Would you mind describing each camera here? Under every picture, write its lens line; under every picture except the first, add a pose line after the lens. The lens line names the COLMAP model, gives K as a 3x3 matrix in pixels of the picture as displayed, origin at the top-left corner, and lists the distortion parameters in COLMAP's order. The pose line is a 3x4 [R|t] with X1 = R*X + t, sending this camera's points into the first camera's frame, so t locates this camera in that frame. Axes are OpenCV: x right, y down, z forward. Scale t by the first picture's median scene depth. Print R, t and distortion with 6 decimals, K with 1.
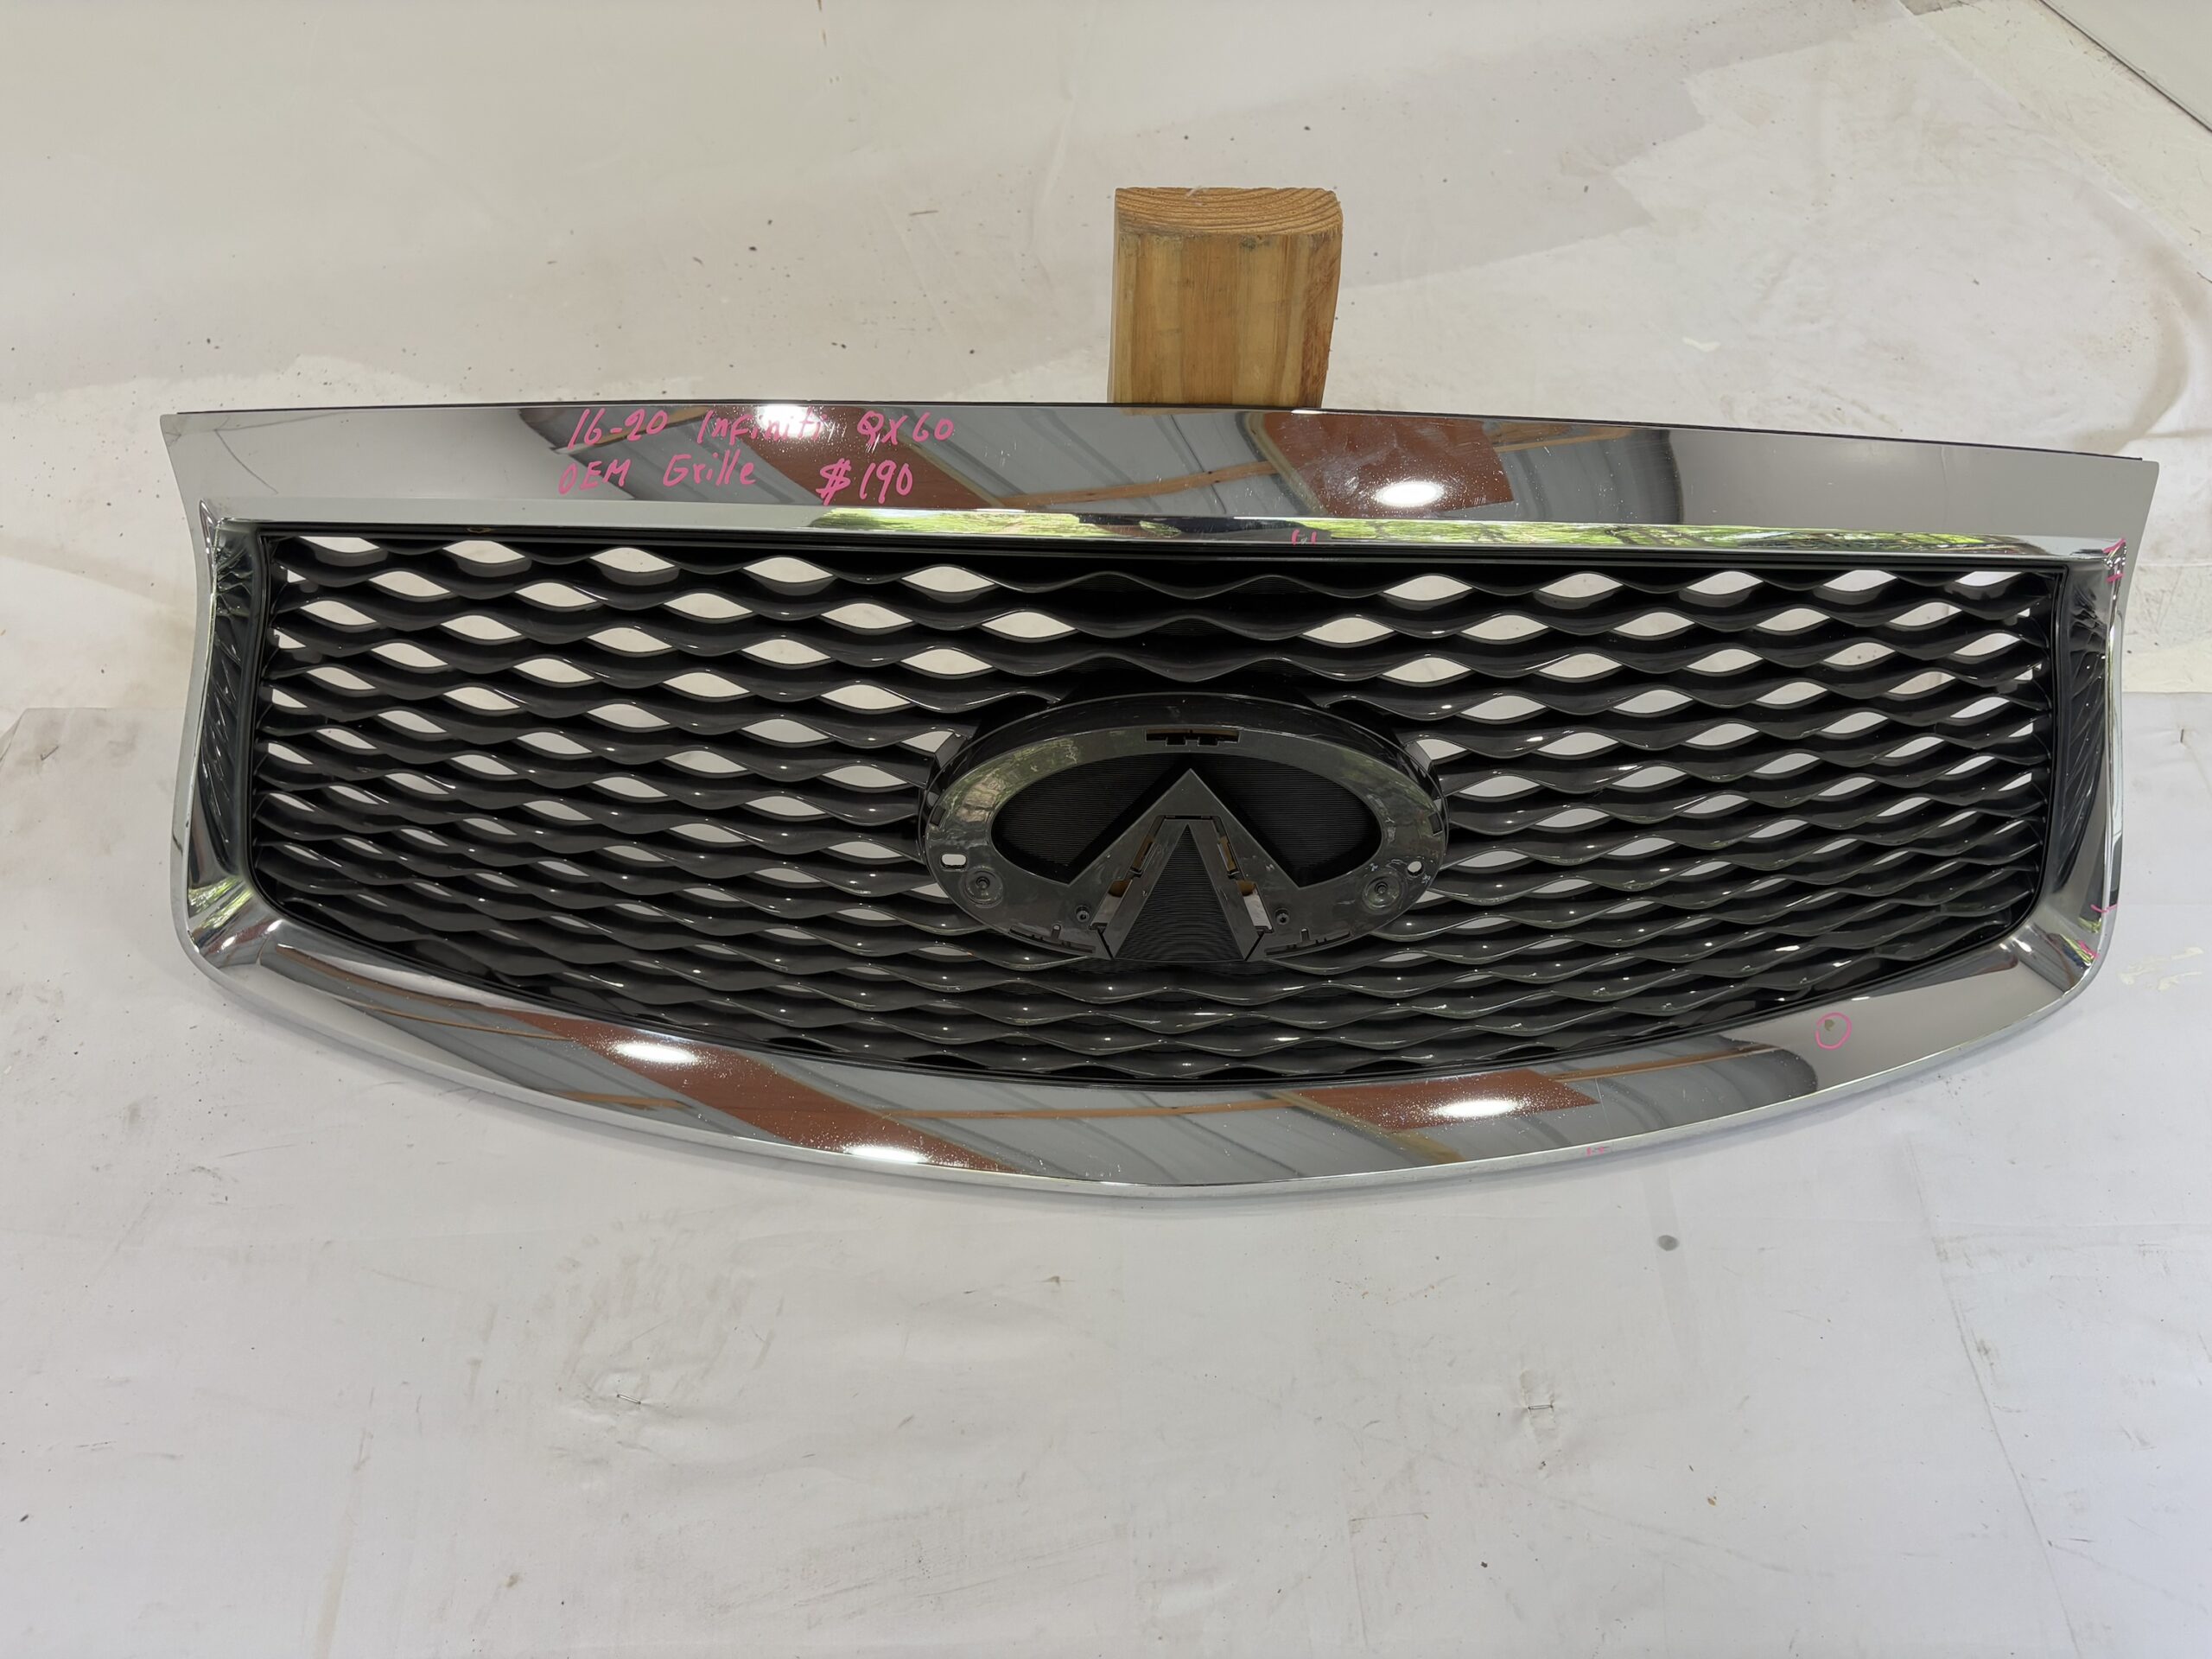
lens RADIAL K [[1650.2, 0, 1128.7], [0, 1650.2, 824.8], [0, 0, 1]] dist [0.029084, -0.009040]
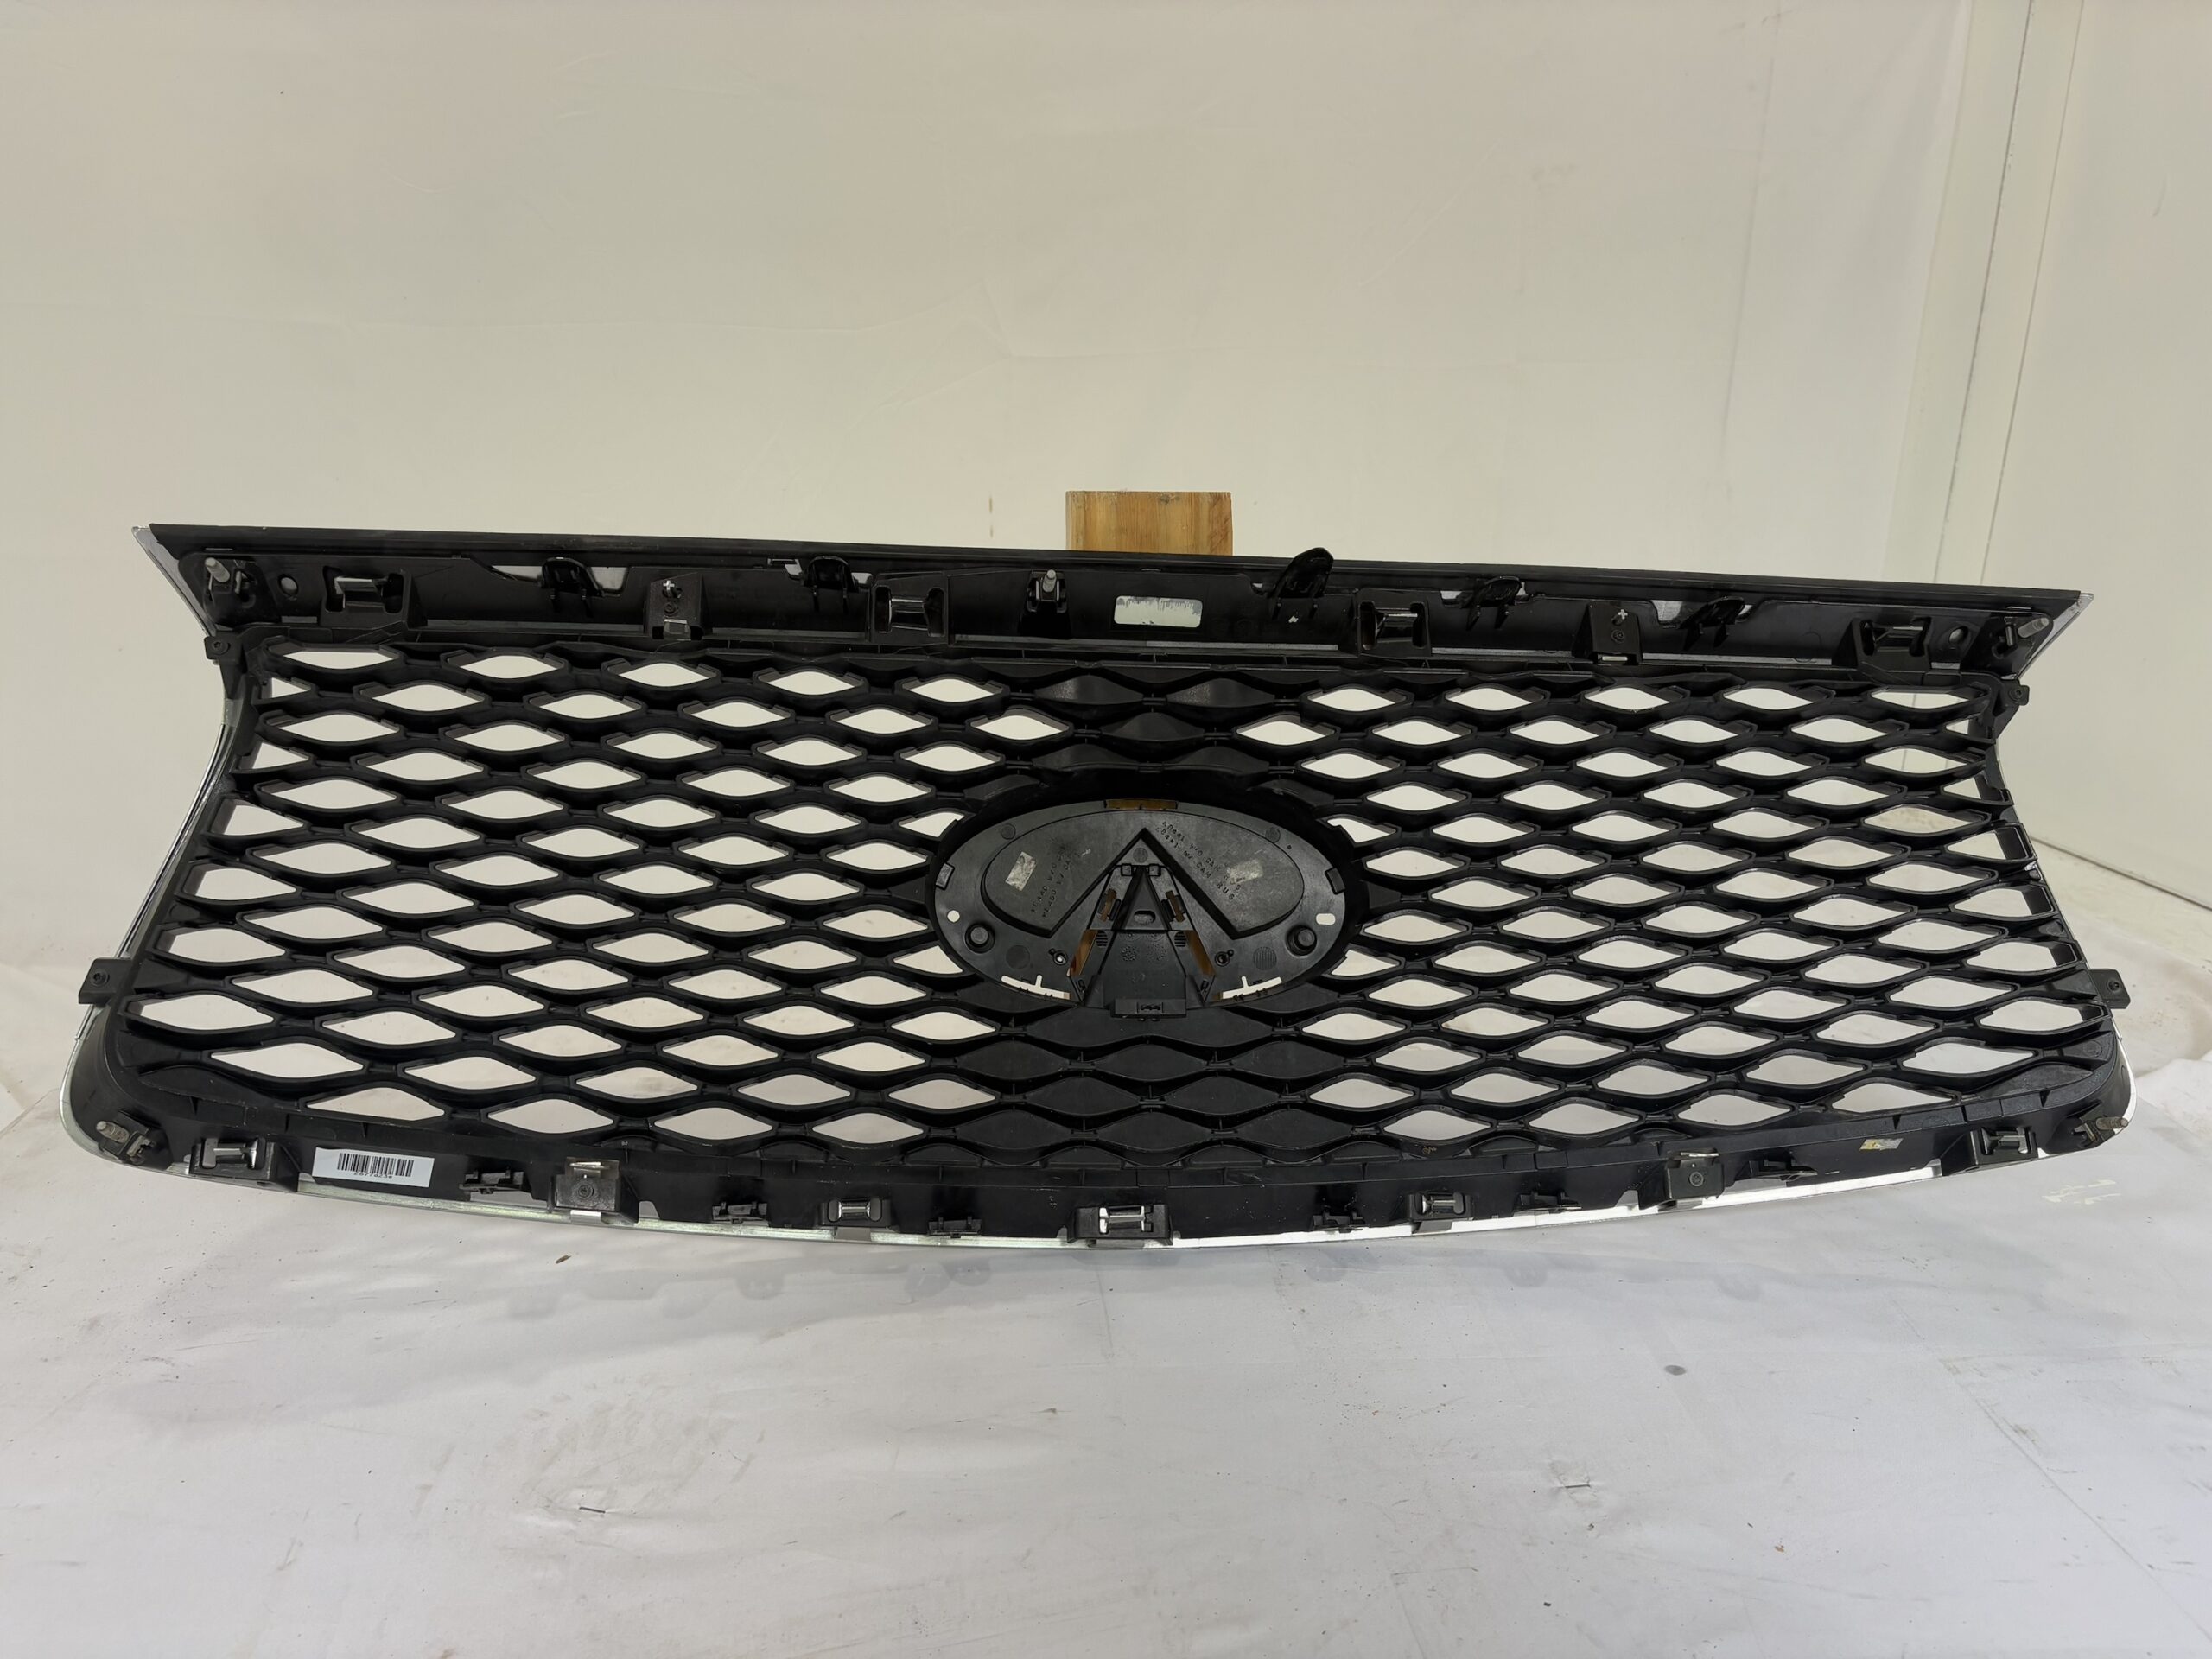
lens RADIAL K [[1650.2, 0, 1121.1], [0, 1650.2, 806.0], [0, 0, 1]] dist [0.029084, -0.009040]
pose [[0.997563, -0.038006, 0.058519, -0.049886], [0.065528, 0.798449, -0.598486, 0.605786], [-0.023978, 0.600862, 0.798993, 0.028768]]
